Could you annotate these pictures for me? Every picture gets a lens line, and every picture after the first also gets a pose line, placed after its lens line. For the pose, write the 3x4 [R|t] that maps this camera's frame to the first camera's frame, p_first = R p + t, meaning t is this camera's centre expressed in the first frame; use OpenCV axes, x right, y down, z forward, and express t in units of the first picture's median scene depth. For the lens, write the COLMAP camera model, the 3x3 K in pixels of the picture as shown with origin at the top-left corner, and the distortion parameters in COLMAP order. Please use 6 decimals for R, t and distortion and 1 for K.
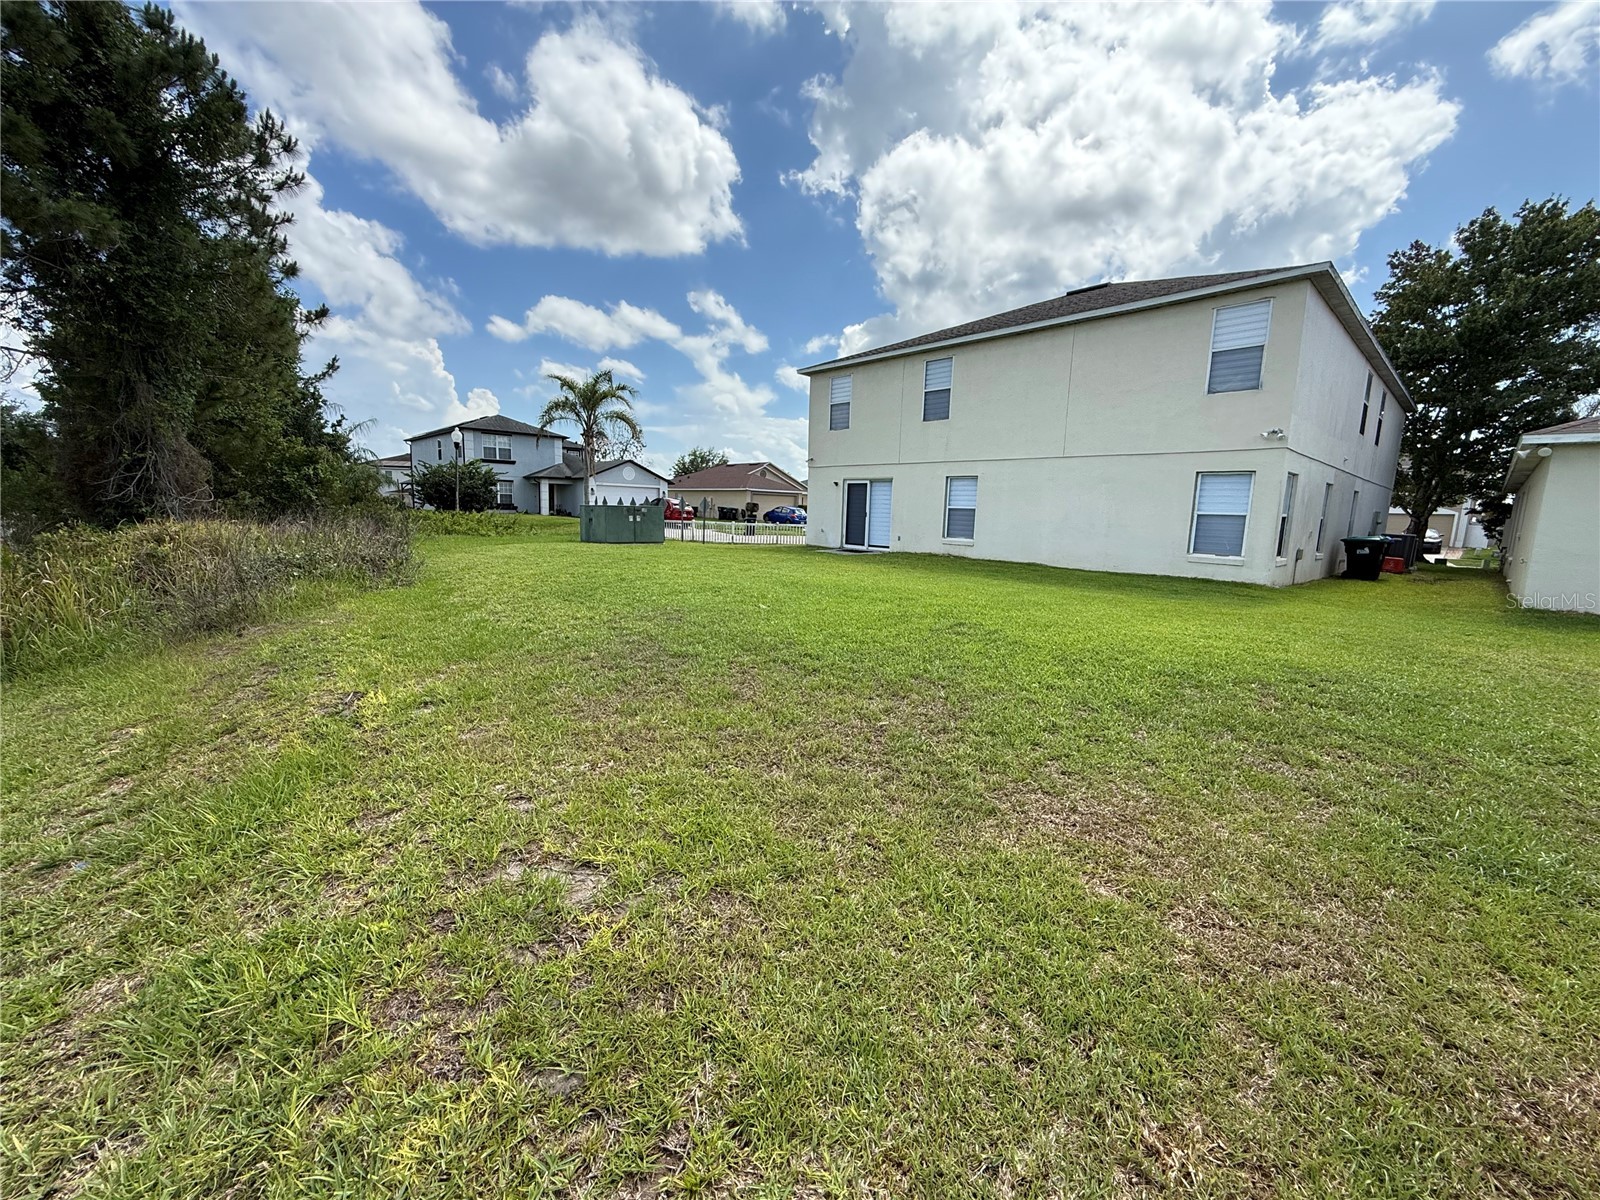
lens RADIAL K [[636.6, 0, 800.0], [0, 636.6, 600.0], [0, 0, 1]] dist [-0.000650, -0.000250]
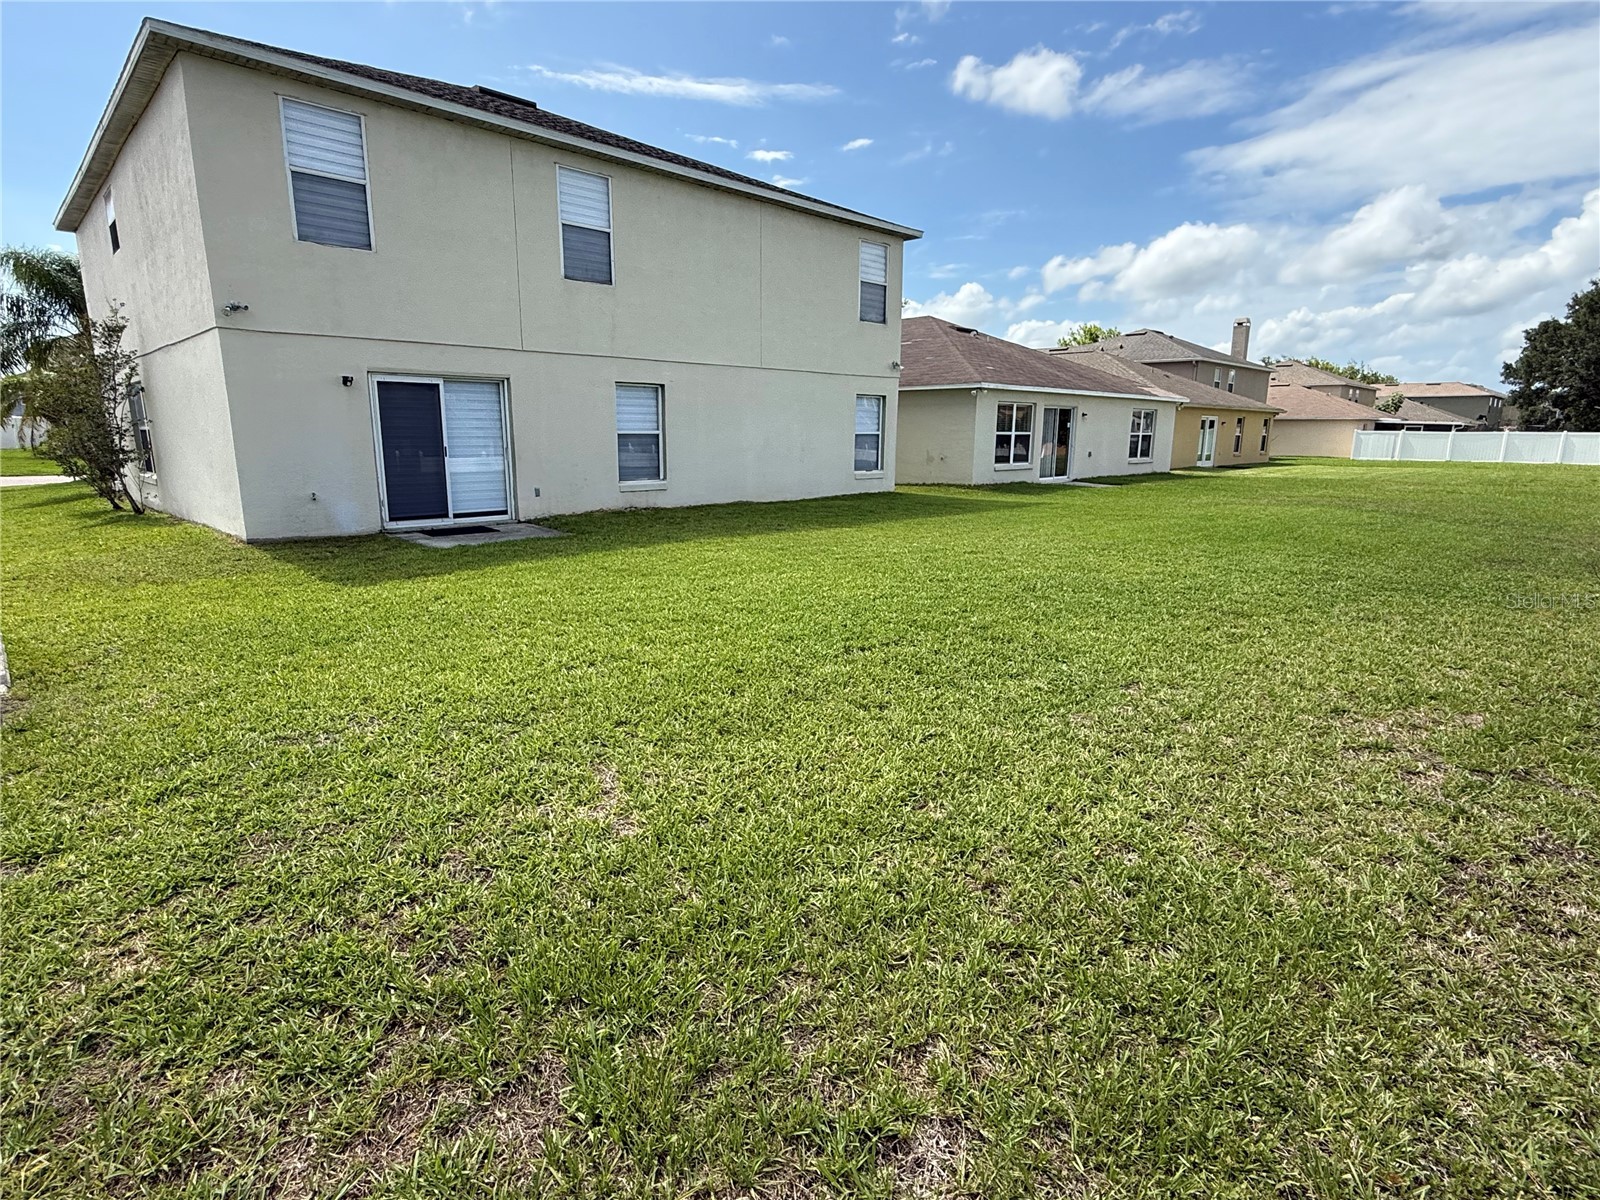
lens RADIAL K [[834.2, 0, 800.0], [0, 834.2, 600.0], [0, 0, 1]] dist [0.000540, -0.000033]
pose [[-0.032489, -0.238031, 0.970714, -0.560473], [0.126371, 0.962454, 0.240235, -0.151247], [-0.991451, 0.130475, -0.001189, 0.795695]]
